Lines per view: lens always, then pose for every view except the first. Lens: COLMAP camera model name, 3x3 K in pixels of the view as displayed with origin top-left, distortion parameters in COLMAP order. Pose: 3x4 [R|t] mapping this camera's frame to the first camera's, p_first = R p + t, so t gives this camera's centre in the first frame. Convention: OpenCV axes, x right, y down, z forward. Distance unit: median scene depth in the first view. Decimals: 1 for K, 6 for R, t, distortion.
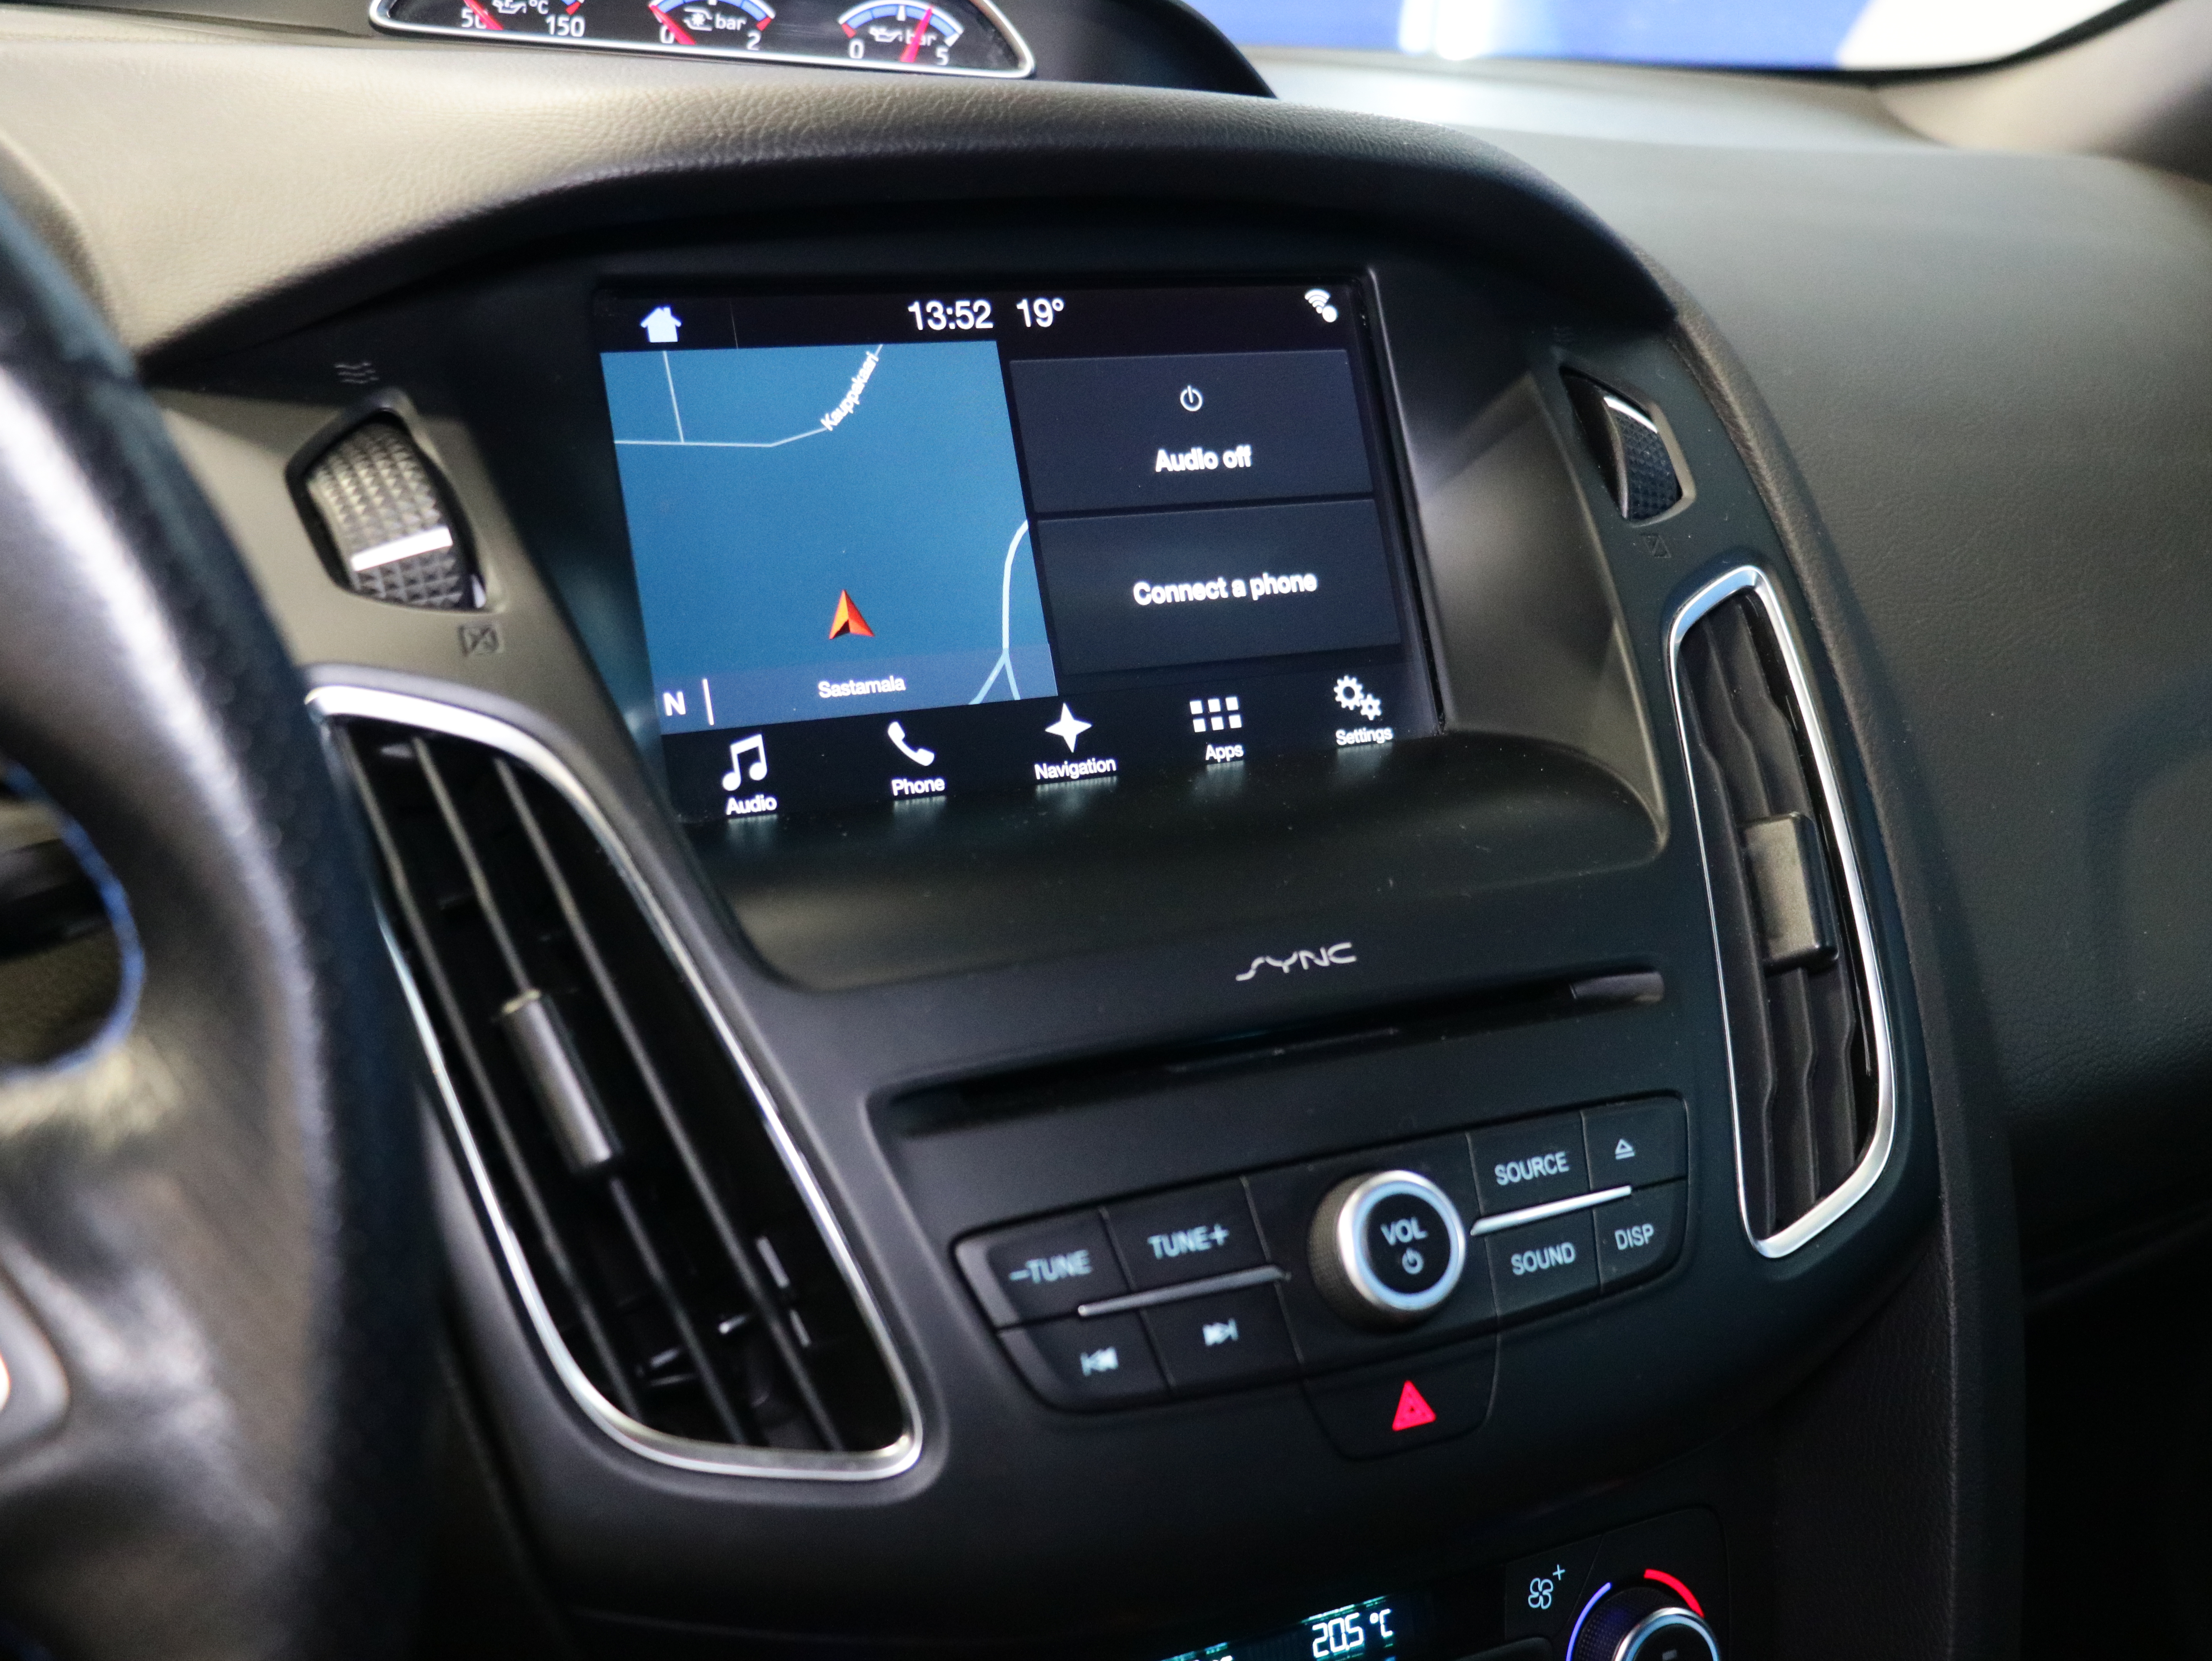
lens RADIAL K [[2587.8, 0, 1106.0], [0, 2587.8, 830.5], [0, 0, 1]] dist [-0.024379, 0.000305]
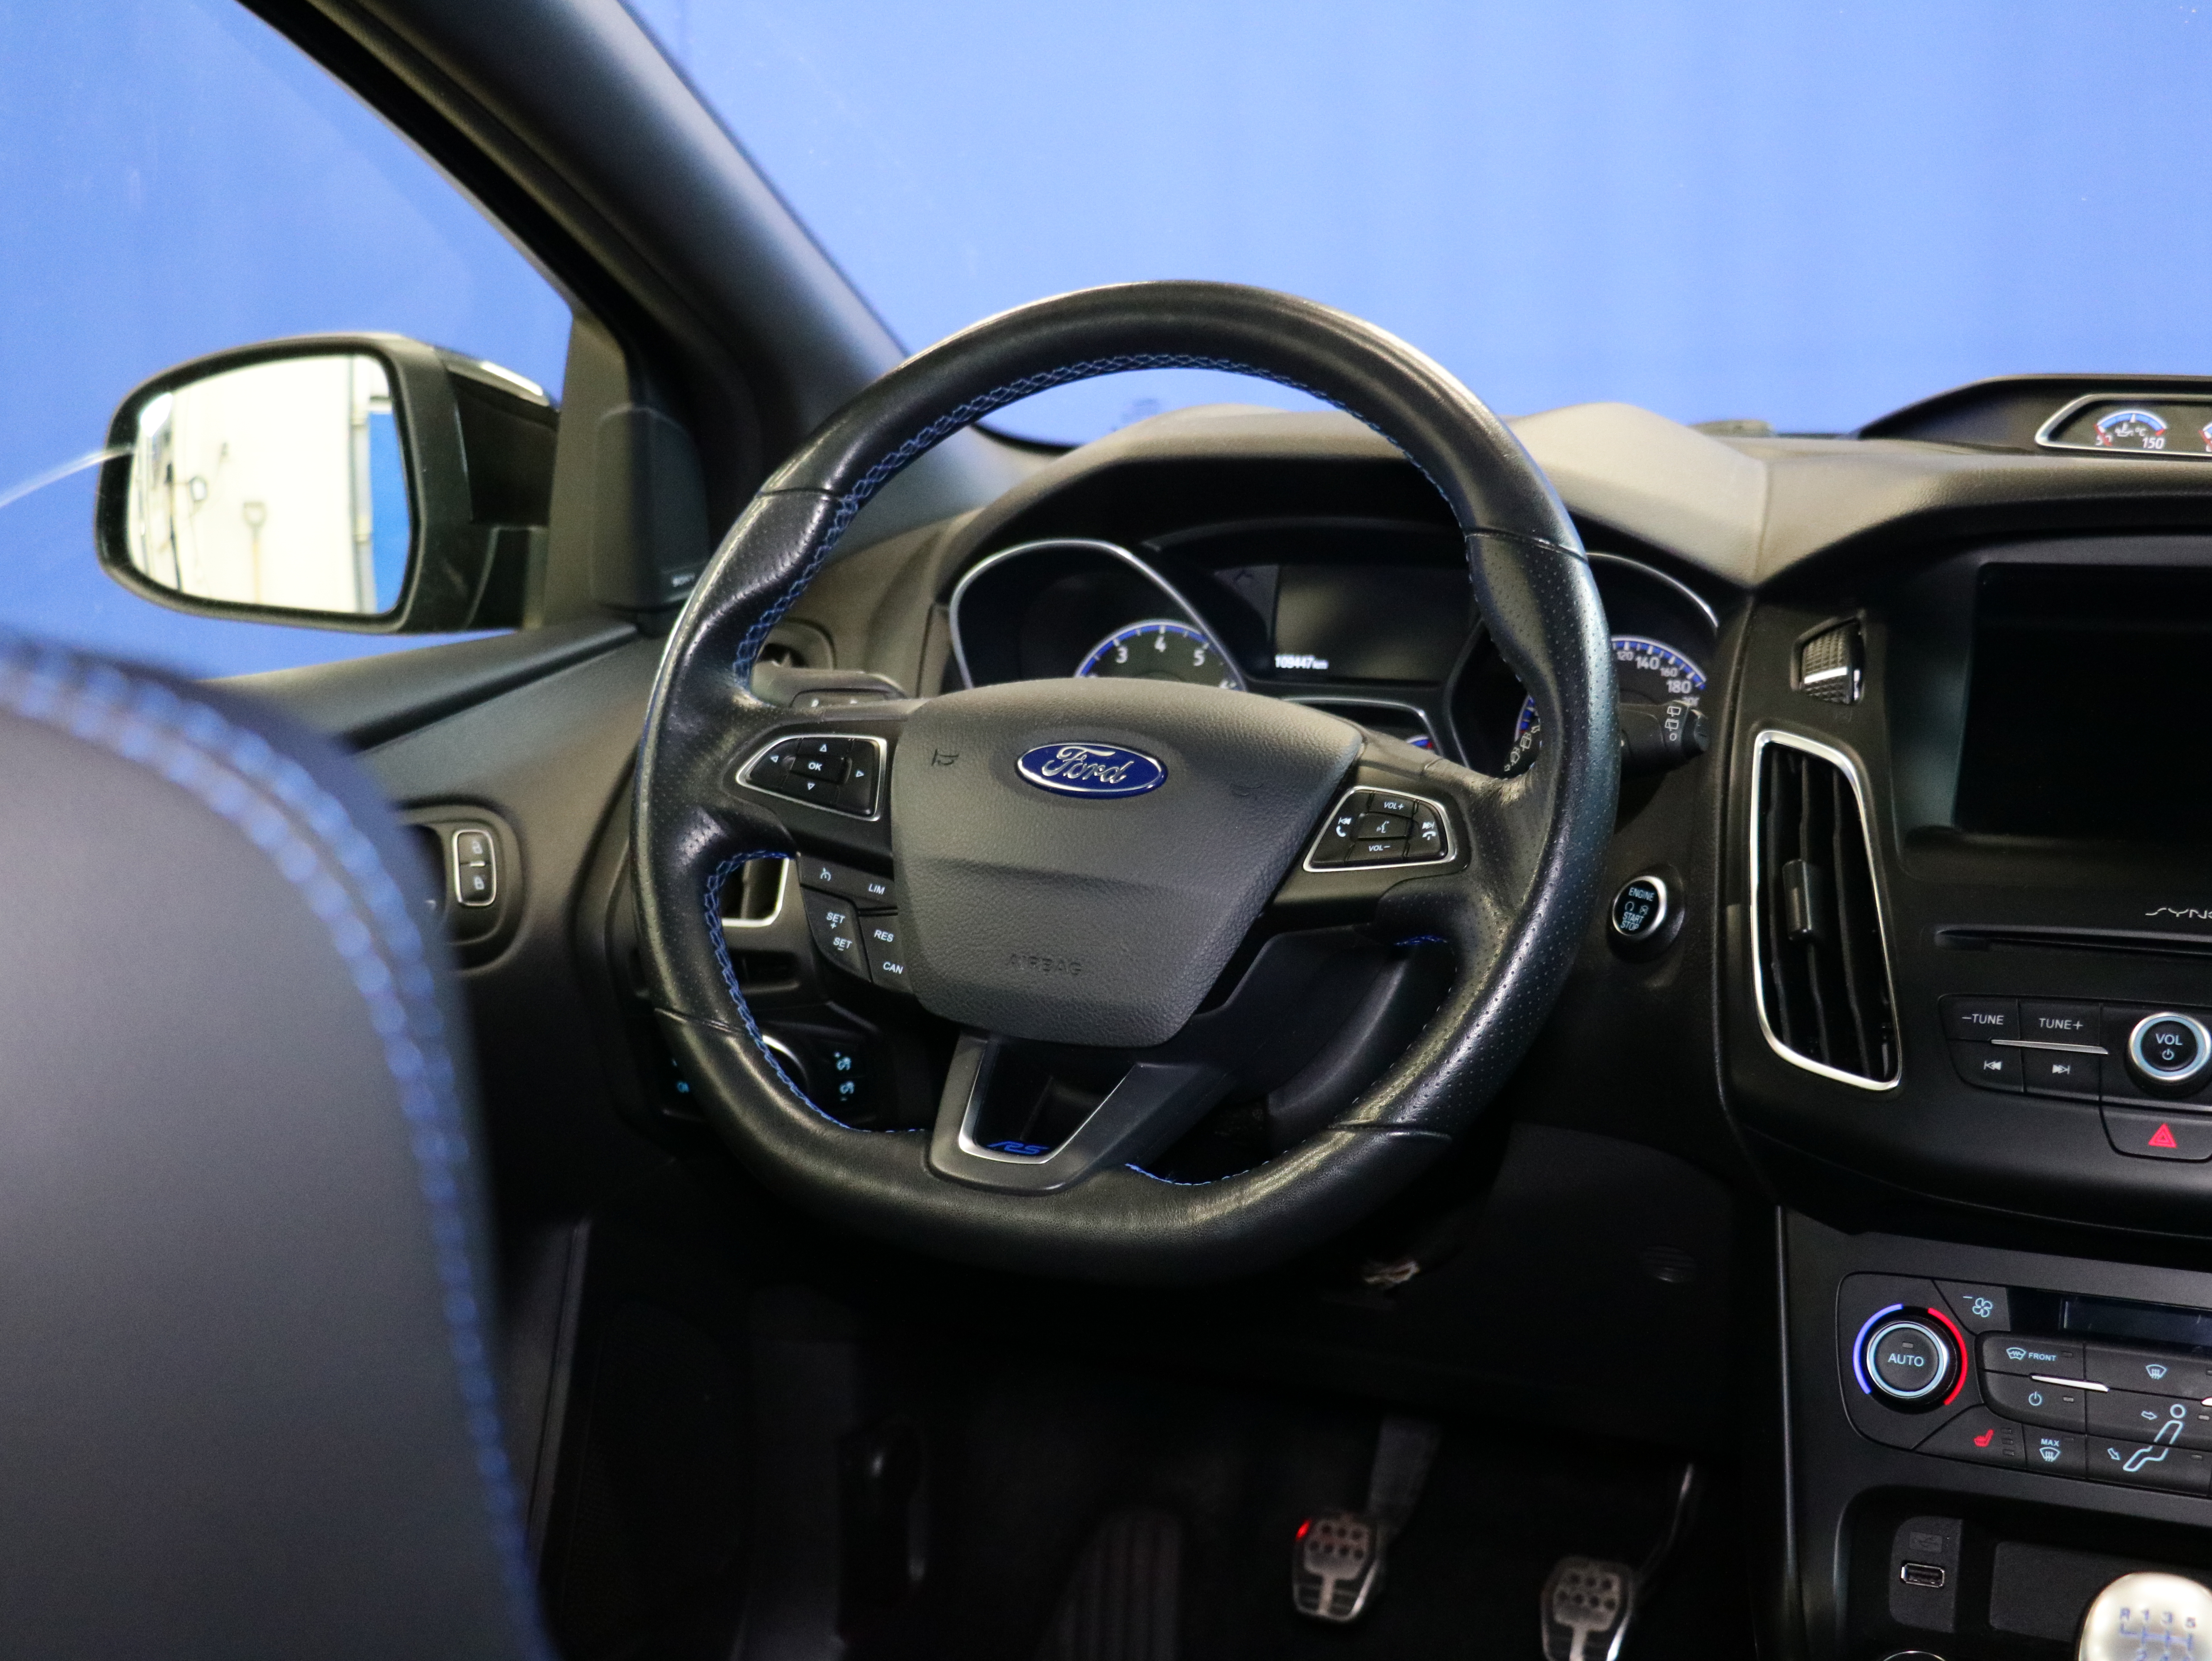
lens RADIAL K [[3019.8, 0, 1106.0], [0, 3019.8, 830.5], [0, 0, 1]] dist [0.014882, 0.042731]
pose [[0.615688, 0.077003, -0.784219, 1.175227], [-0.224036, 0.971249, -0.080523, 0.309739], [0.755471, 0.225270, 0.615237, -0.852942]]
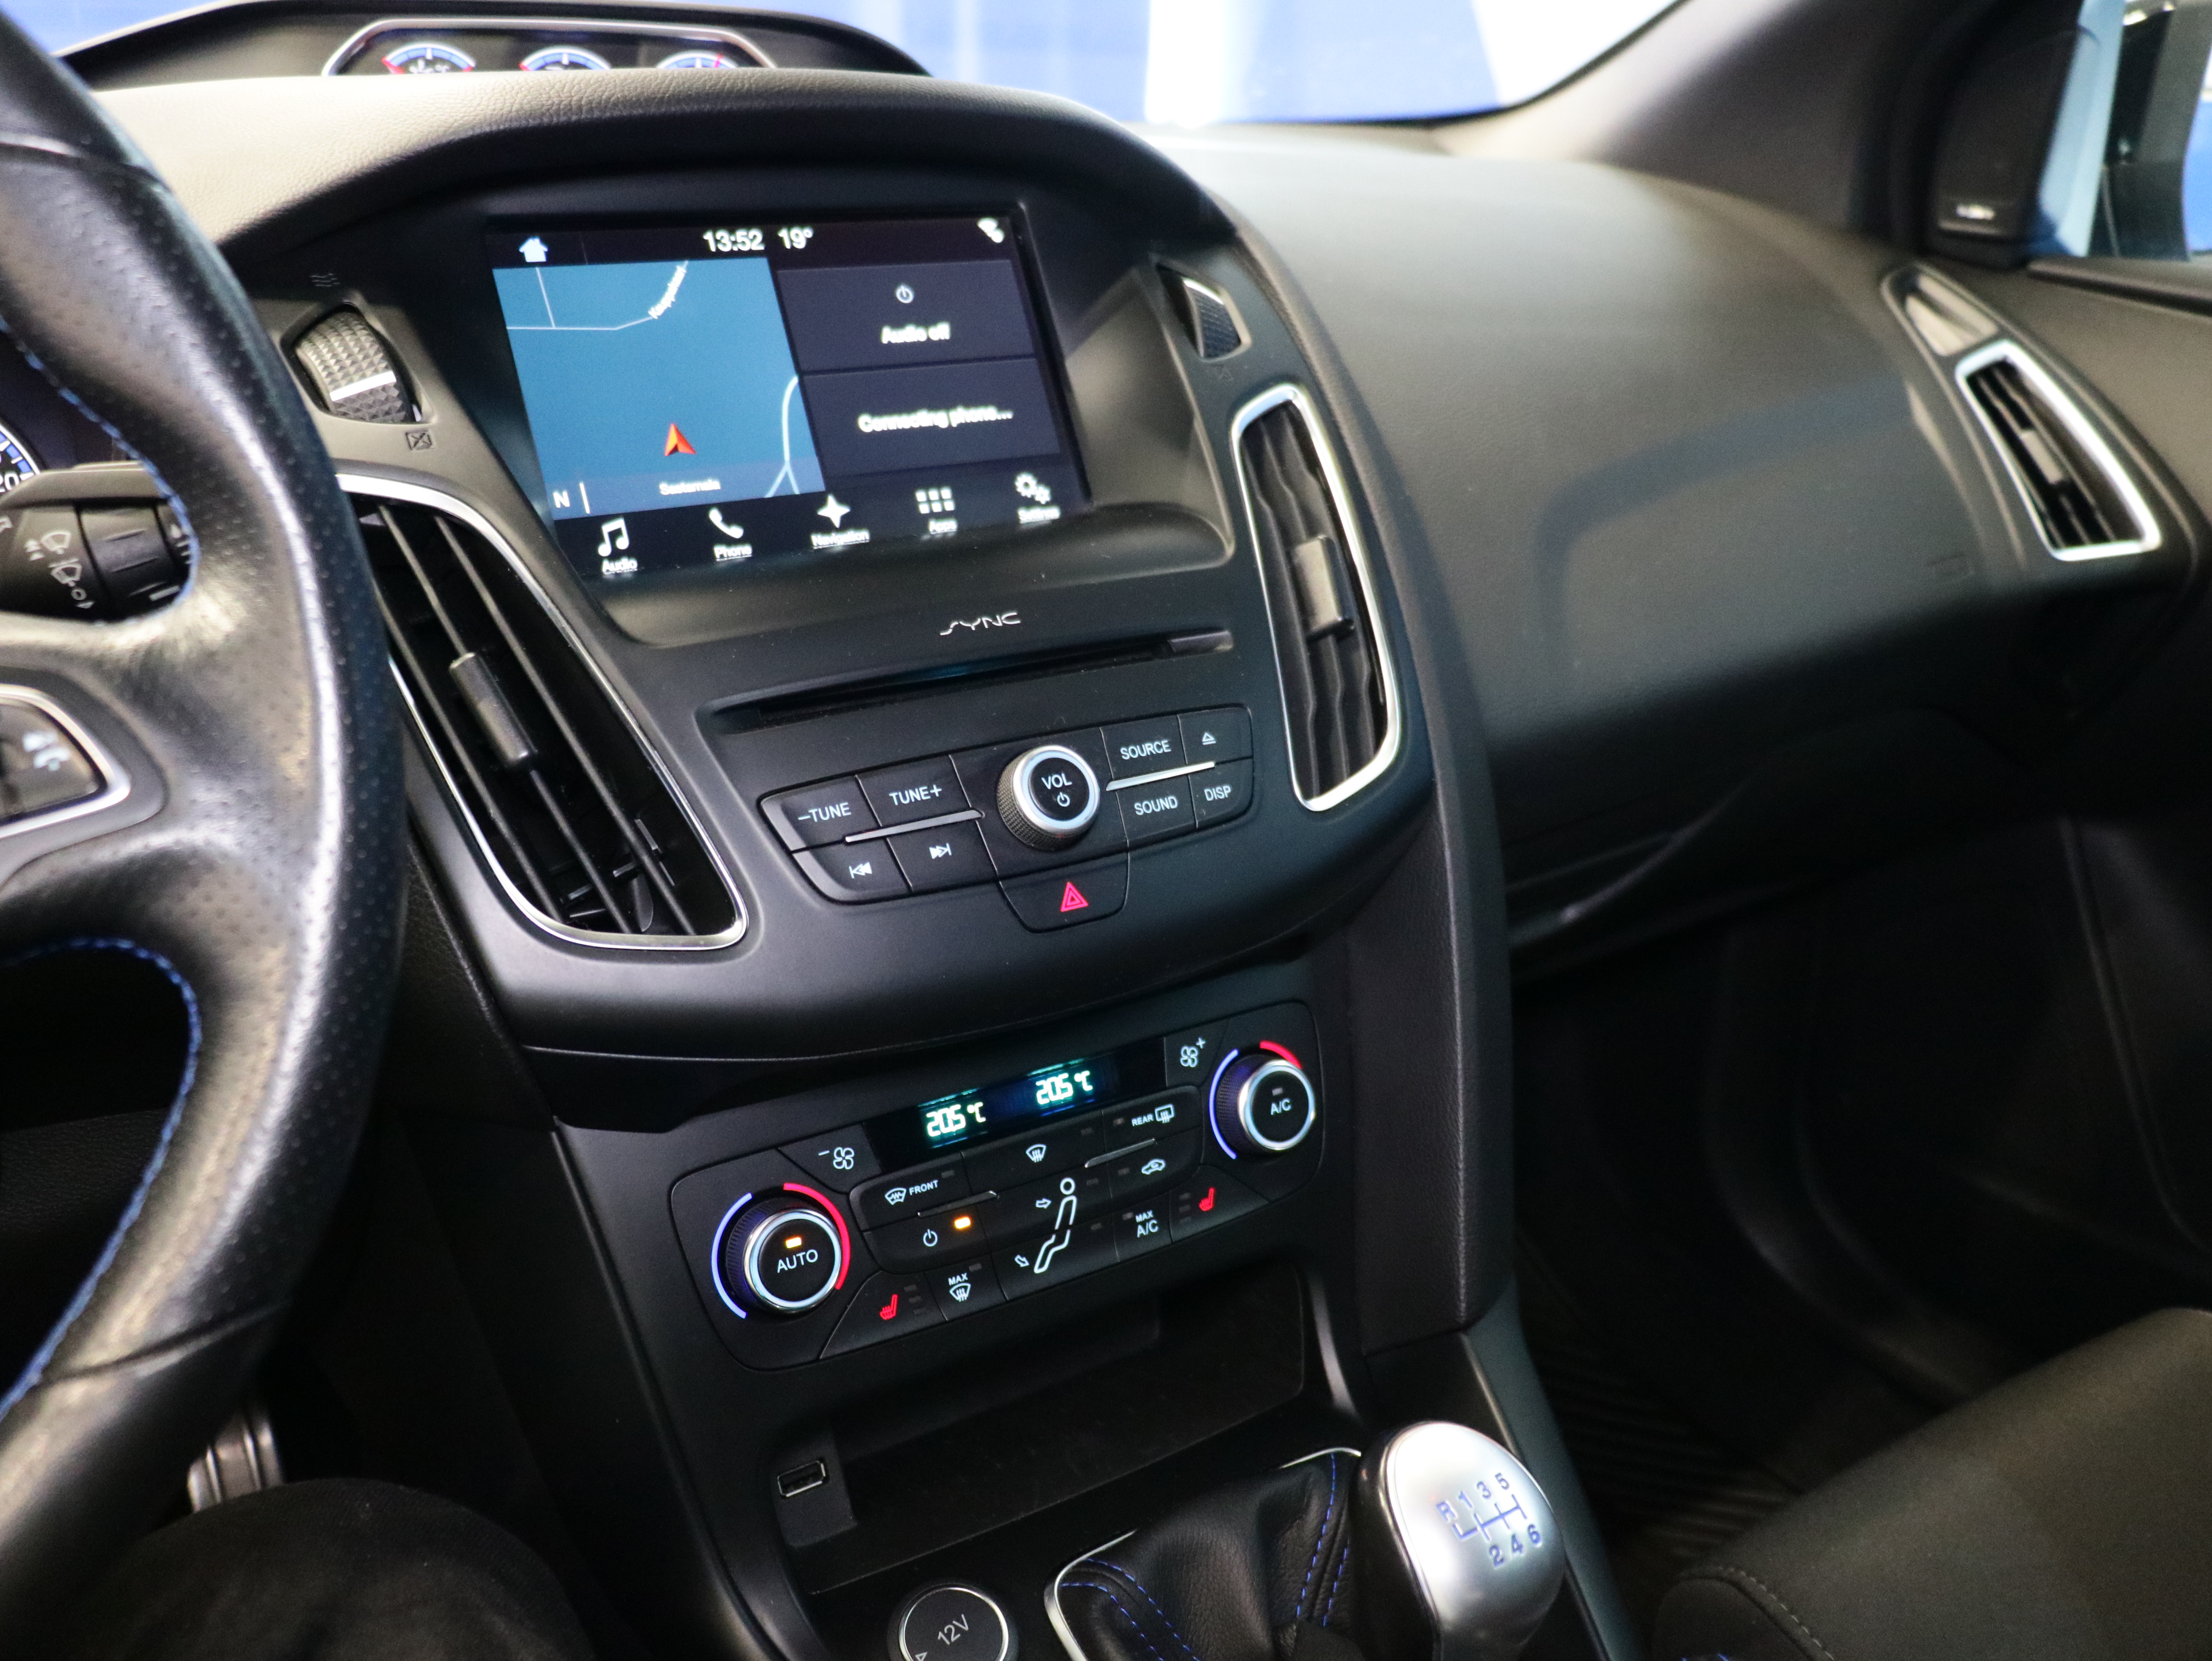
lens RADIAL K [[1983.5, 0, 1106.0], [0, 1983.5, 830.5], [0, 0, 1]] dist [-0.027574, 0.014693]
pose [[0.995196, -0.077267, 0.060114, 0.061209], [0.076710, 0.996987, 0.011528, 0.148892], [-0.060823, -0.006861, 0.998125, -0.157293]]
